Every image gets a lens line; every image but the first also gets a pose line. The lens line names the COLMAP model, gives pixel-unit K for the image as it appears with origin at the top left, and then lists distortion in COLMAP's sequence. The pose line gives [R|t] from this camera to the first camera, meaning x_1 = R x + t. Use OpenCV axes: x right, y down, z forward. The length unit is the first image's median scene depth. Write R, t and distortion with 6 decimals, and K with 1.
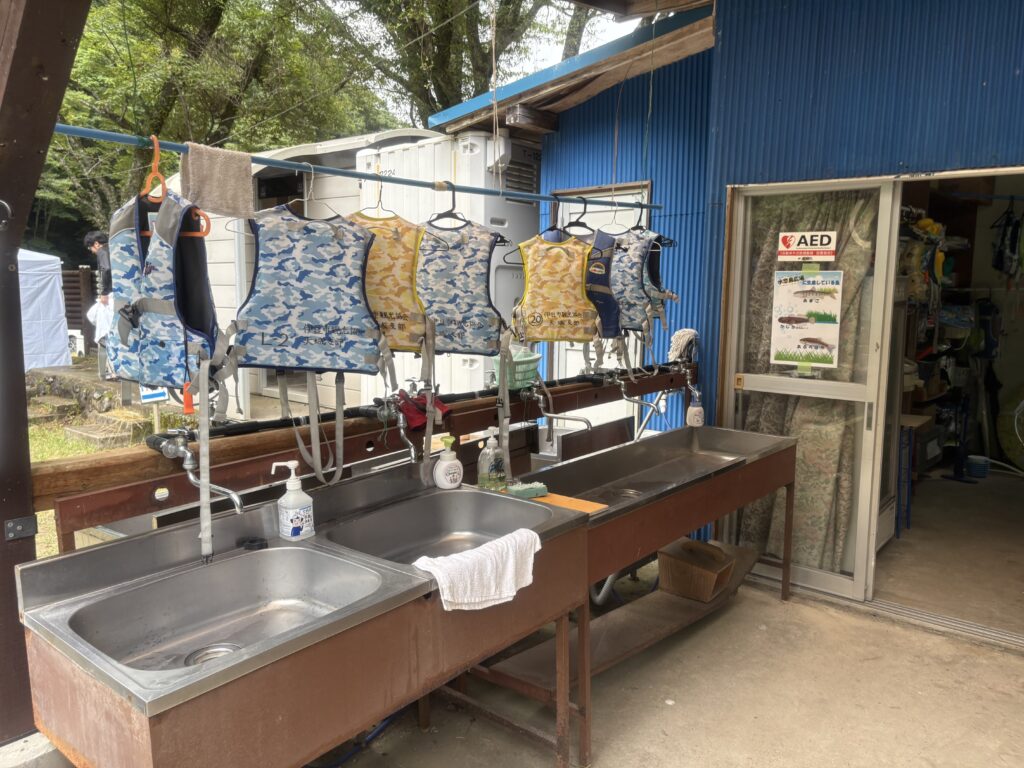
lens RADIAL K [[772.2, 0, 507.5], [0, 772.2, 382.5], [0, 0, 1]] dist [0.026278, -0.018027]
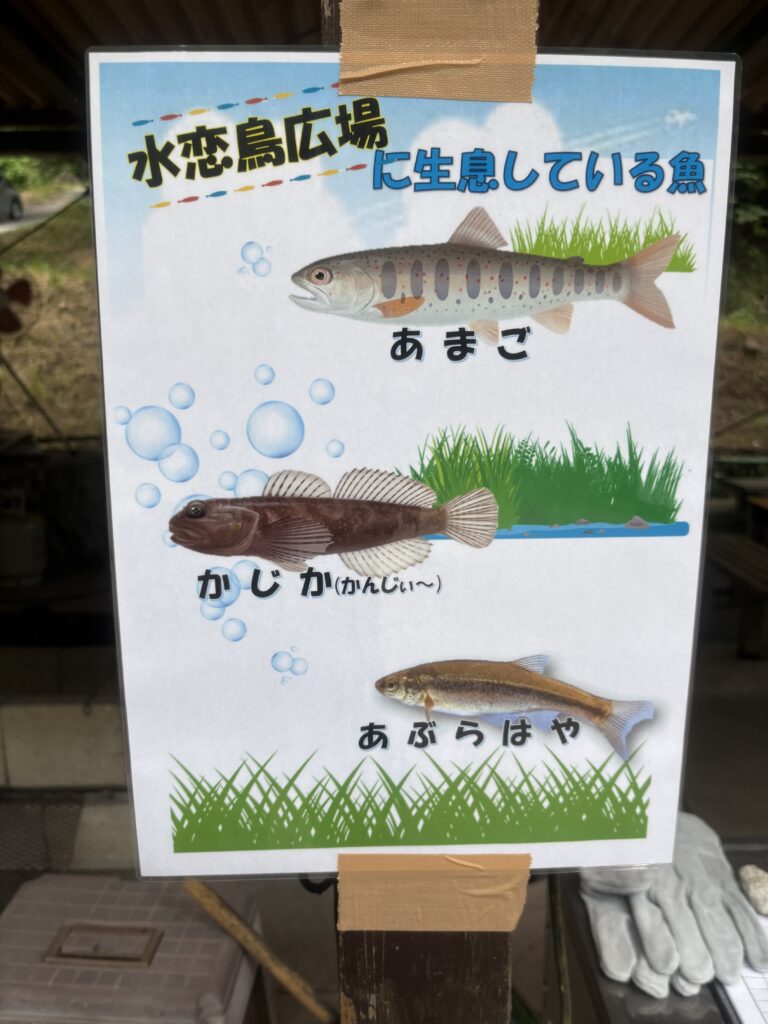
lens RADIAL K [[772.2, 0, 384.3], [0, 772.2, 512.2], [0, 0, 1]] dist [0.026278, -0.018027]
pose [[0.713038, -0.135923, 0.687824, 0.305687], [0.100341, 0.990713, 0.091760, -0.093313], [-0.693908, 0.003589, 0.720055, 0.931032]]
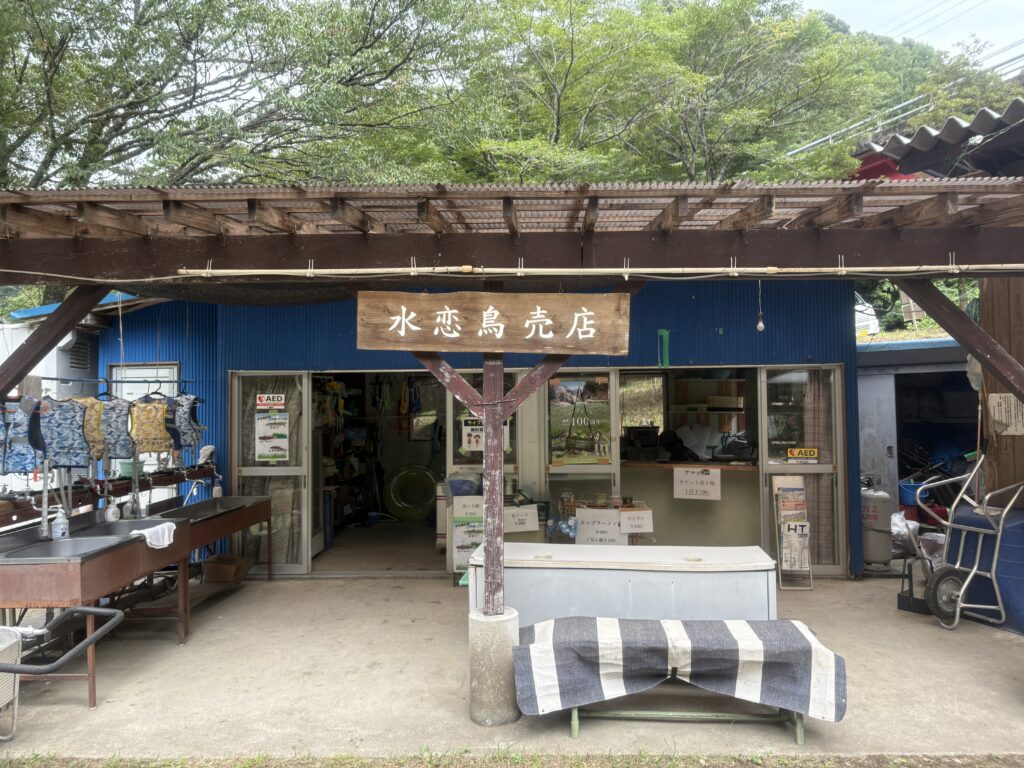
lens RADIAL K [[772.2, 0, 509.9], [0, 772.2, 382.9], [0, 0, 1]] dist [0.026278, -0.018027]
pose [[0.787811, 0.002605, 0.615912, -0.371309], [0.096476, 0.987125, -0.127576, 0.096258], [-0.608314, 0.159927, 0.777417, -0.969992]]
